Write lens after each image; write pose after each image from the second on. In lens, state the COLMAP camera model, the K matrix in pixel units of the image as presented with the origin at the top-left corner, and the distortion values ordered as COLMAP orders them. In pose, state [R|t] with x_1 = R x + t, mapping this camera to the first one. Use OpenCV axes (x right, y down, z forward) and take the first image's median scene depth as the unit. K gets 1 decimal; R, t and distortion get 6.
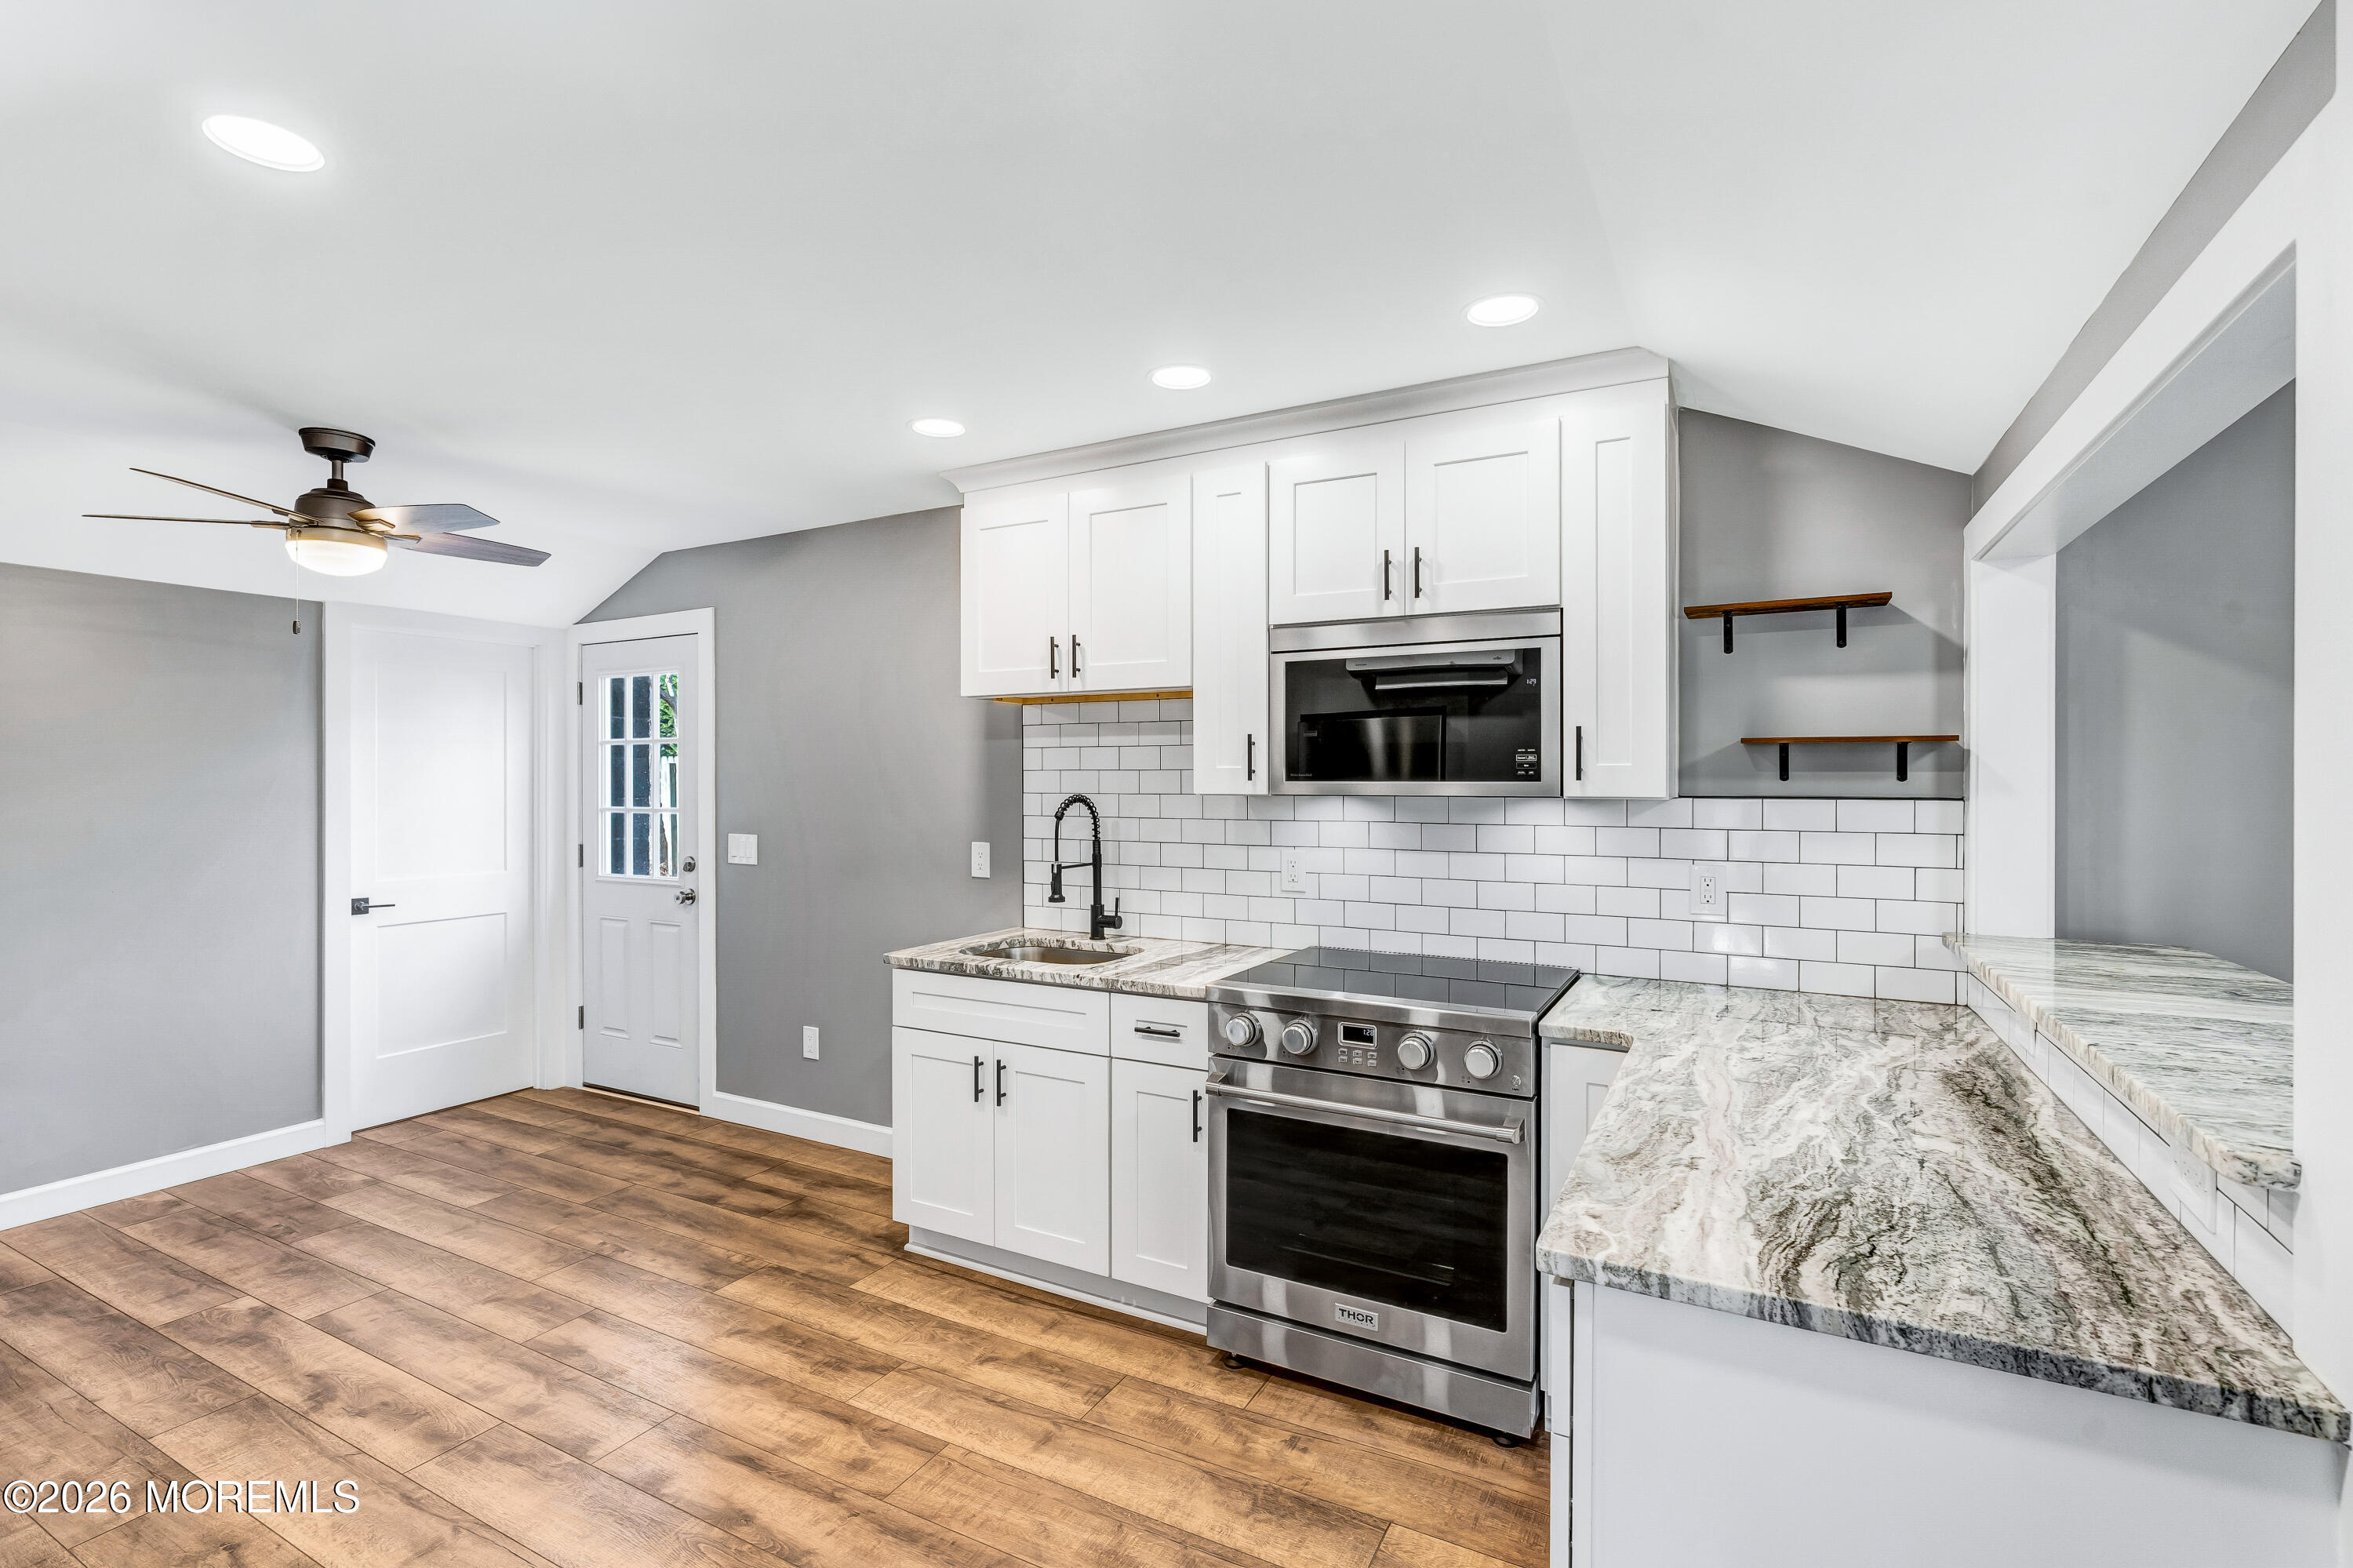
lens RADIAL K [[1072.6, 0, 1170.4], [0, 1072.6, 774.5], [0, 0, 1]] dist [-0.007479, 0.002126]
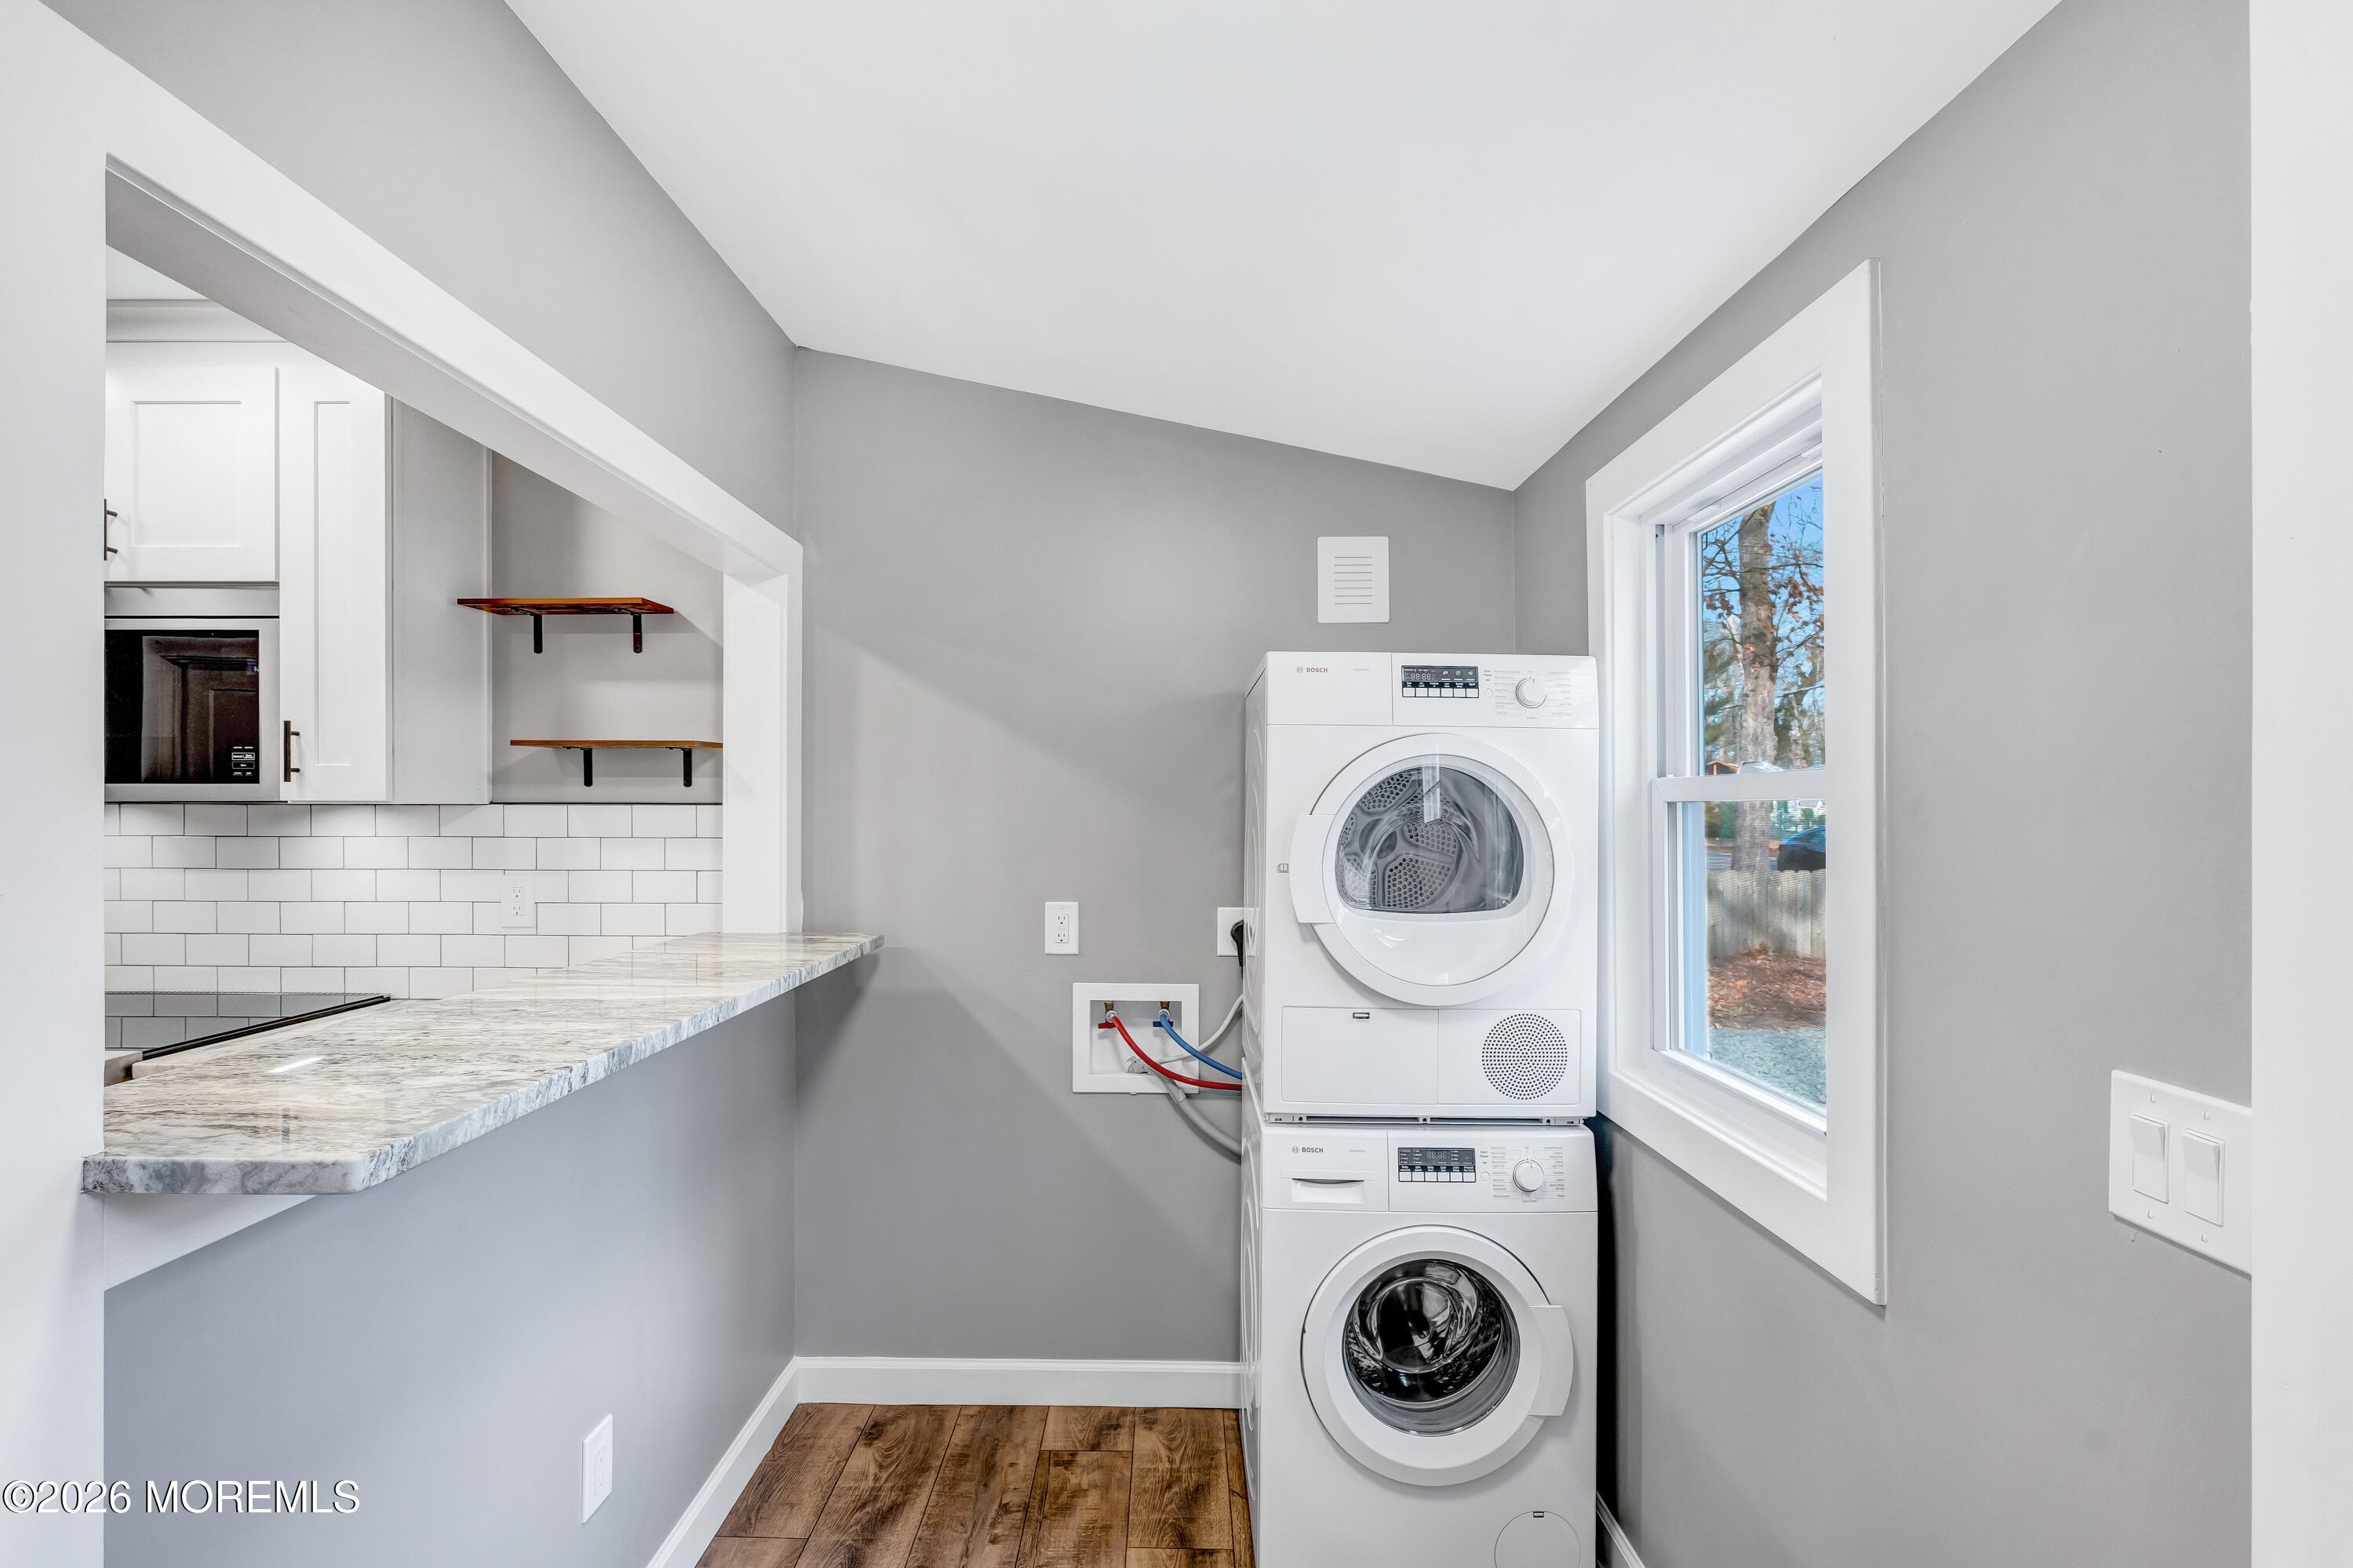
lens RADIAL K [[1072.4, 0, 1155.3], [0, 1072.4, 810.7], [0, 0, 1]] dist [-0.007479, 0.002126]
pose [[0.879006, -0.000436, 0.476811, 0.470425], [-0.001813, 0.999989, 0.004257, 0.019502], [-0.476807, -0.004607, 0.878996, -0.089287]]
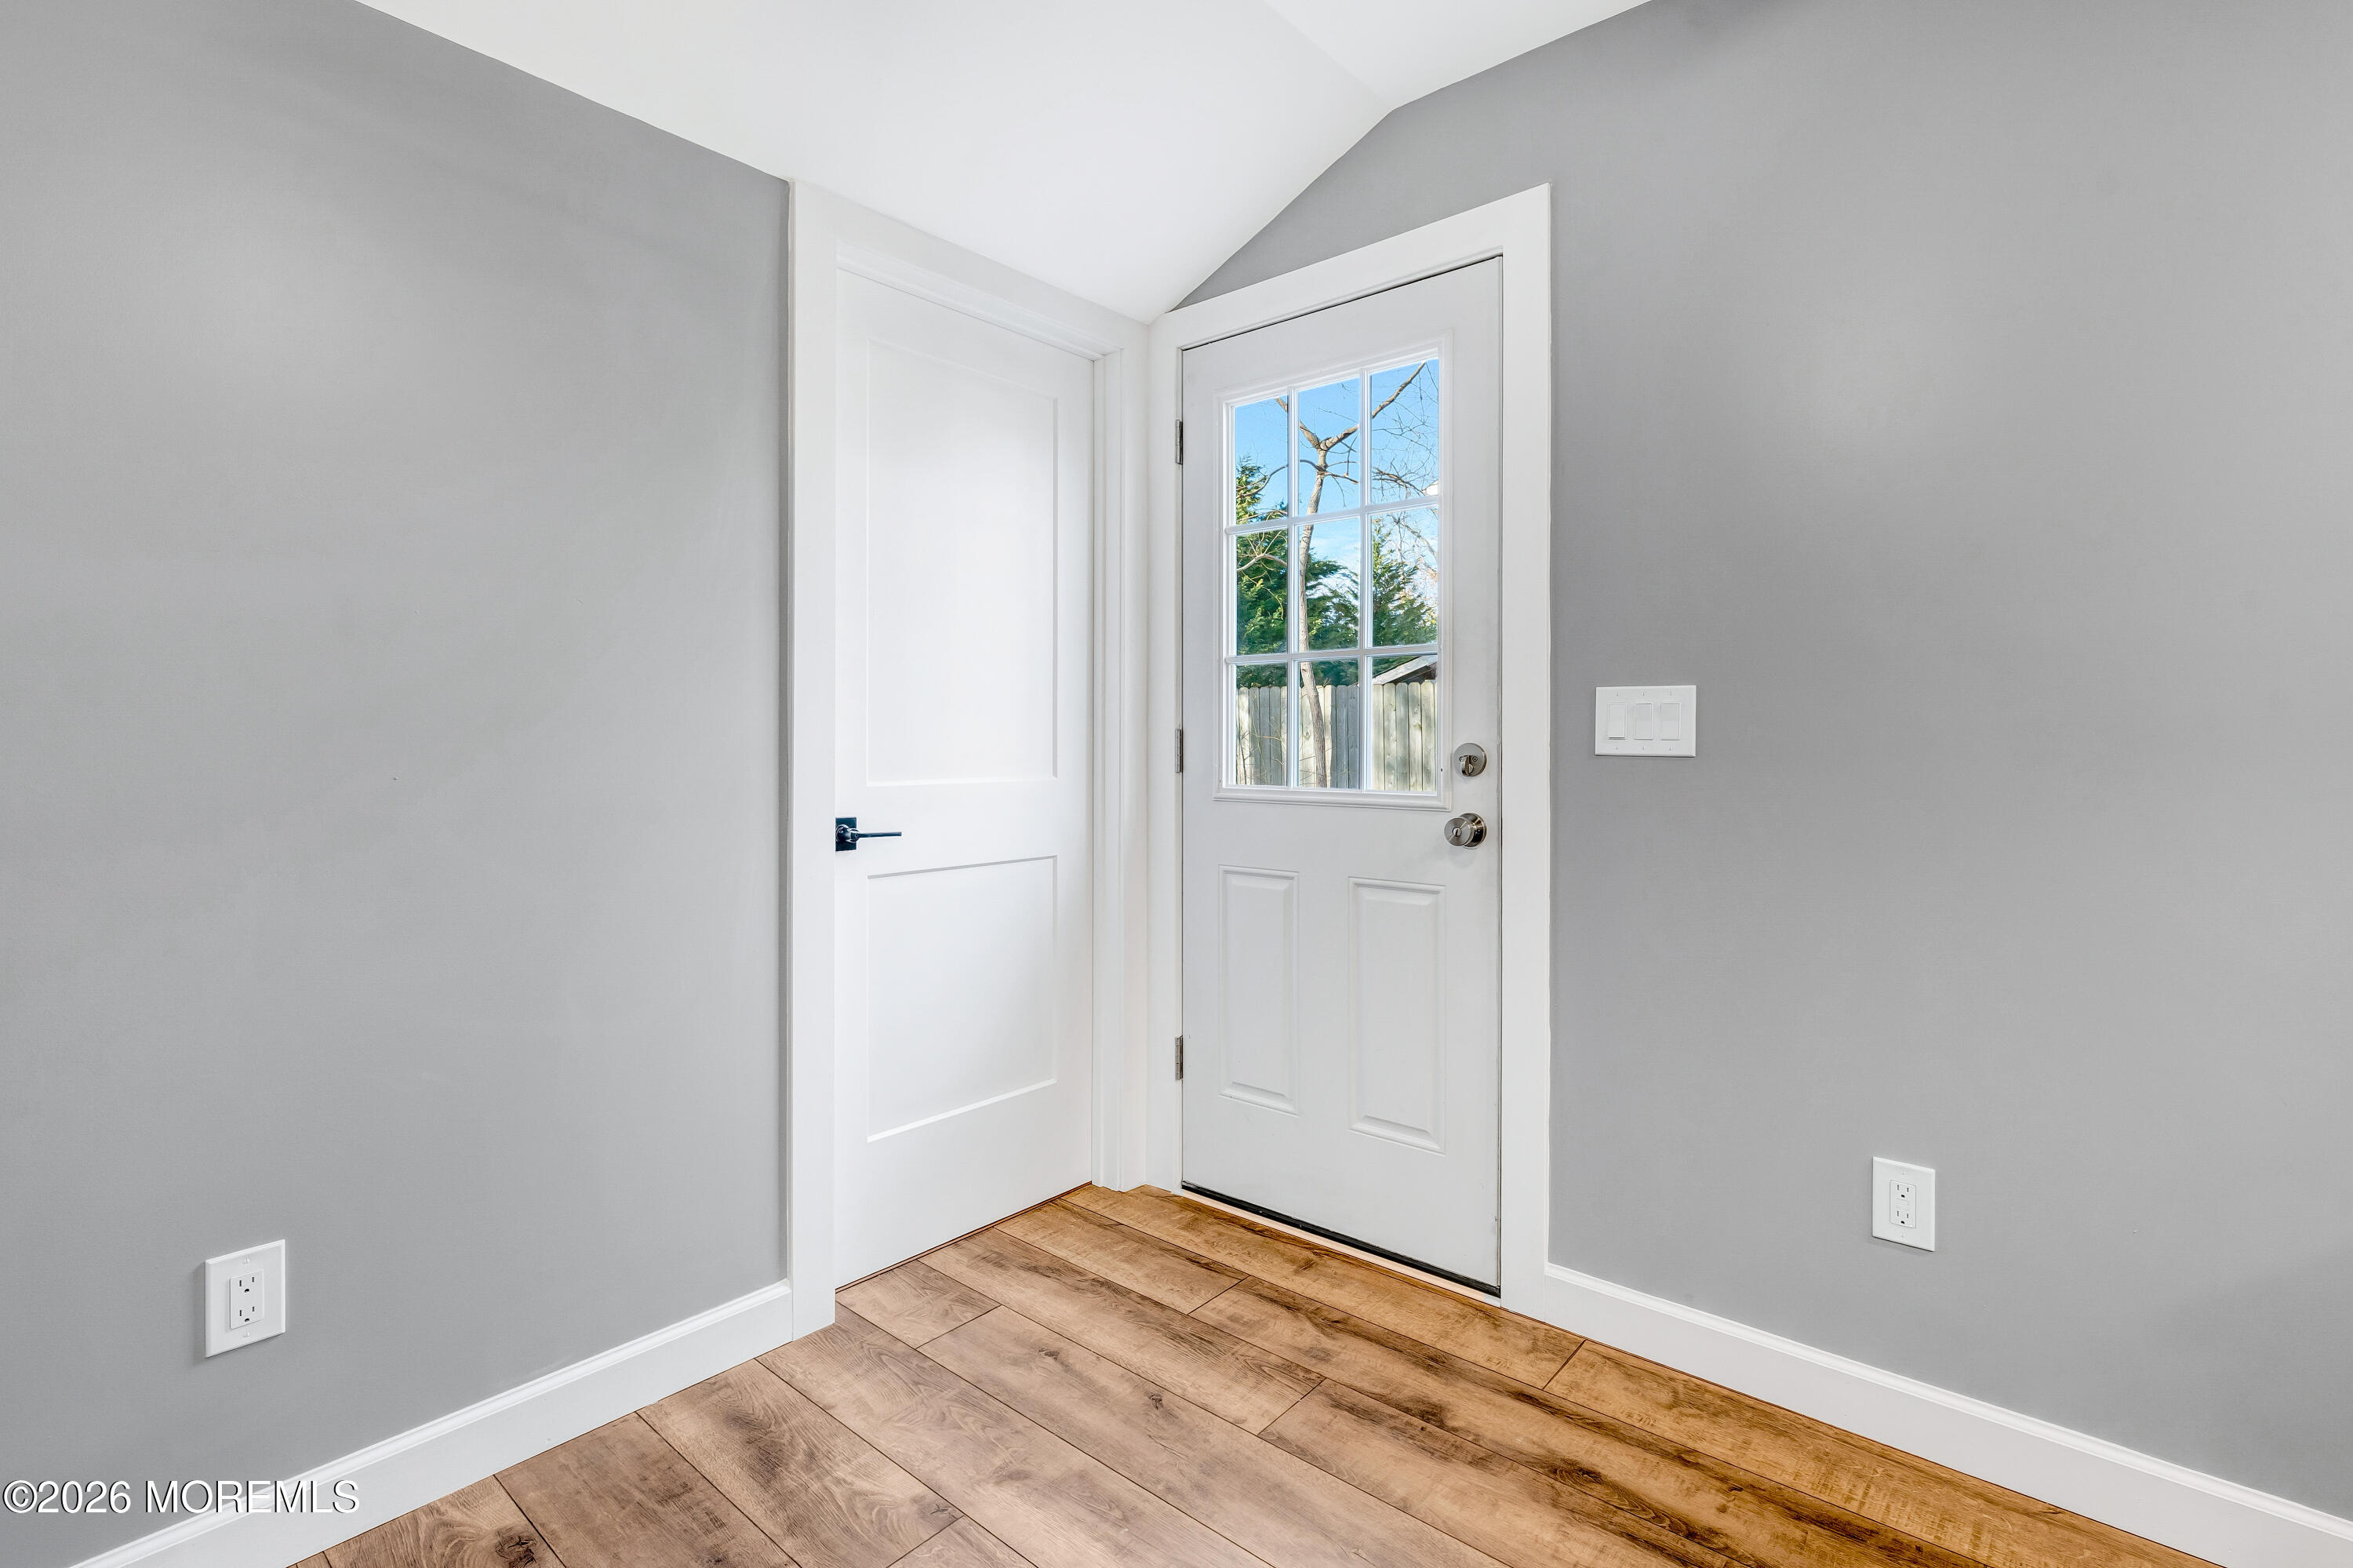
lens RADIAL K [[1072.6, 0, 1152.3], [0, 1072.6, 740.8], [0, 0, 1]] dist [-0.007479, 0.002126]
pose [[0.976786, 0.001722, -0.214211, -0.700940], [-0.001169, 0.999996, 0.002710, 0.107509], [0.214215, -0.002397, 0.976784, 0.749296]]
